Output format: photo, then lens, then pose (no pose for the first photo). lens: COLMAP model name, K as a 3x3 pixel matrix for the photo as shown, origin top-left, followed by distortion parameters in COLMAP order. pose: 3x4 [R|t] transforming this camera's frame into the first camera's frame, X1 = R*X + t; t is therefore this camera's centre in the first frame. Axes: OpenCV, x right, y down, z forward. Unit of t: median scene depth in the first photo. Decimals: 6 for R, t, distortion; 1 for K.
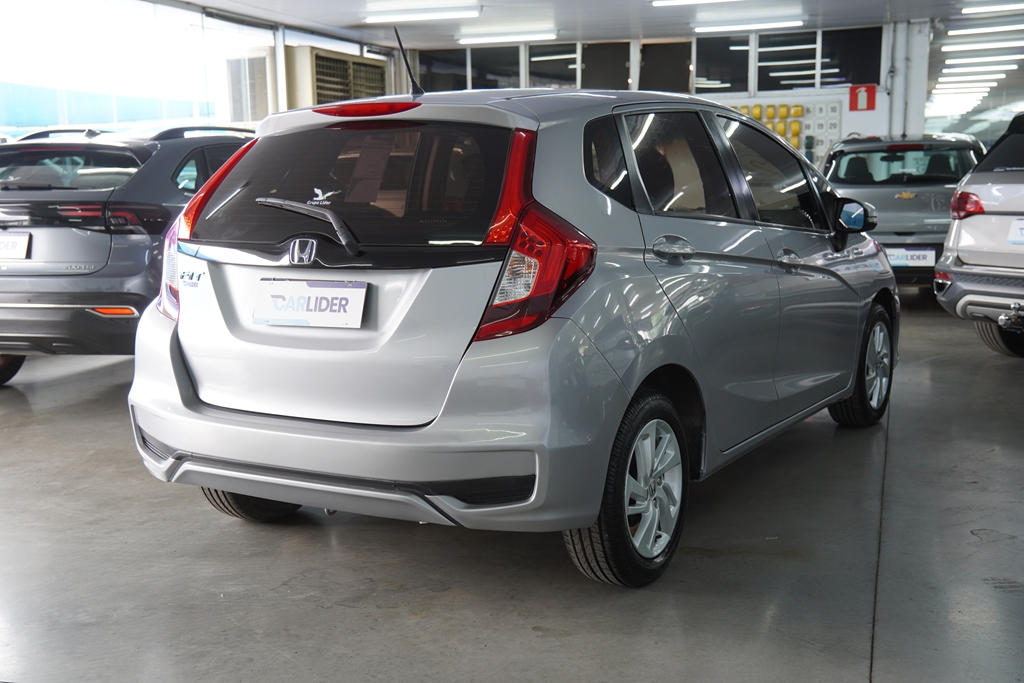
lens RADIAL K [[1208.7, 0, 512.0], [0, 1208.7, 341.5], [0, 0, 1]] dist [0.104240, 0.036163]
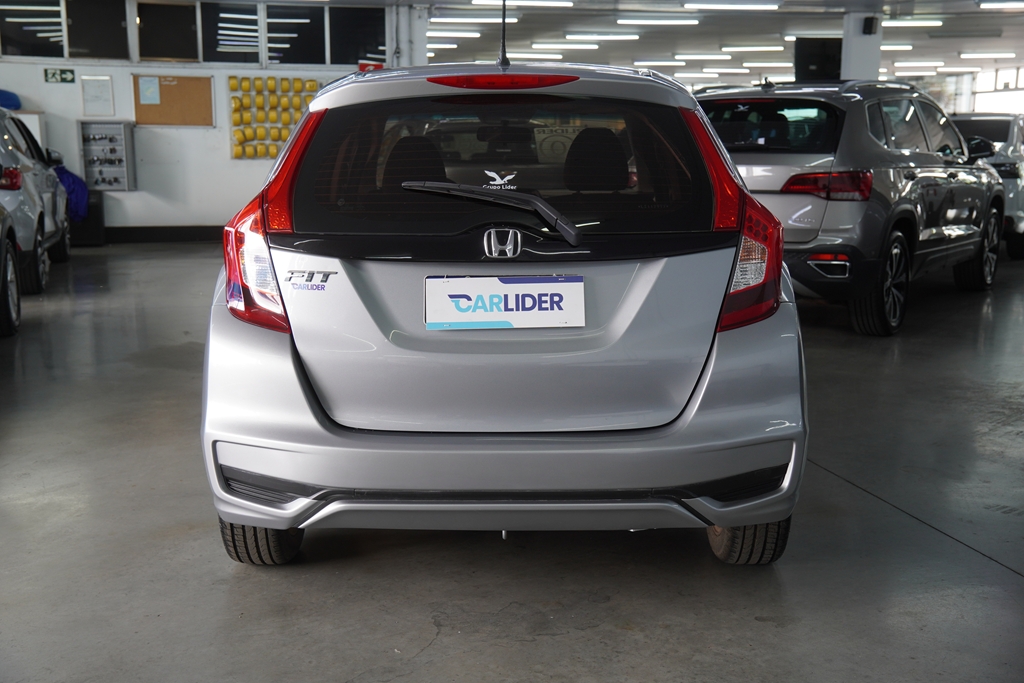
lens RADIAL K [[1208.7, 0, 512.0], [0, 1208.7, 341.5], [0, 0, 1]] dist [0.104240, 0.036163]
pose [[0.858469, -0.069453, 0.508140, -0.606414], [0.058012, 0.997579, 0.038342, -0.035968], [-0.509573, -0.003437, 0.860420, 0.239697]]
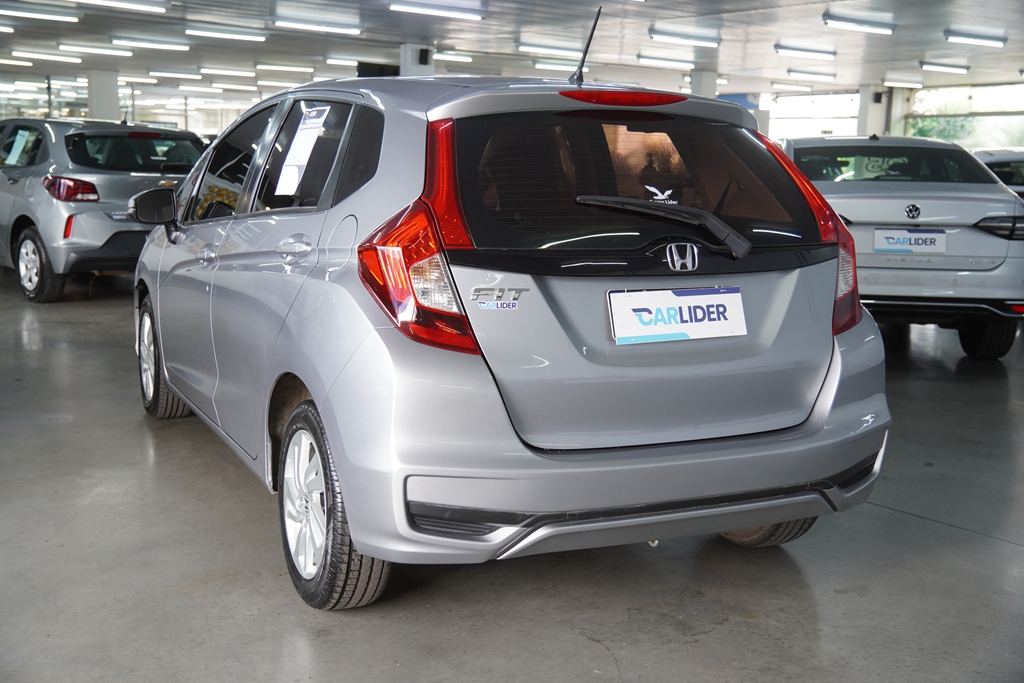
lens RADIAL K [[1162.1, 0, 512.0], [0, 1162.1, 341.5], [0, 0, 1]] dist [0.085199, 0.022102]
pose [[0.543839, -0.097378, 0.833521, -0.951073], [0.080453, 0.994720, 0.063718, -0.075827], [-0.835324, 0.032407, 0.548801, 0.624062]]
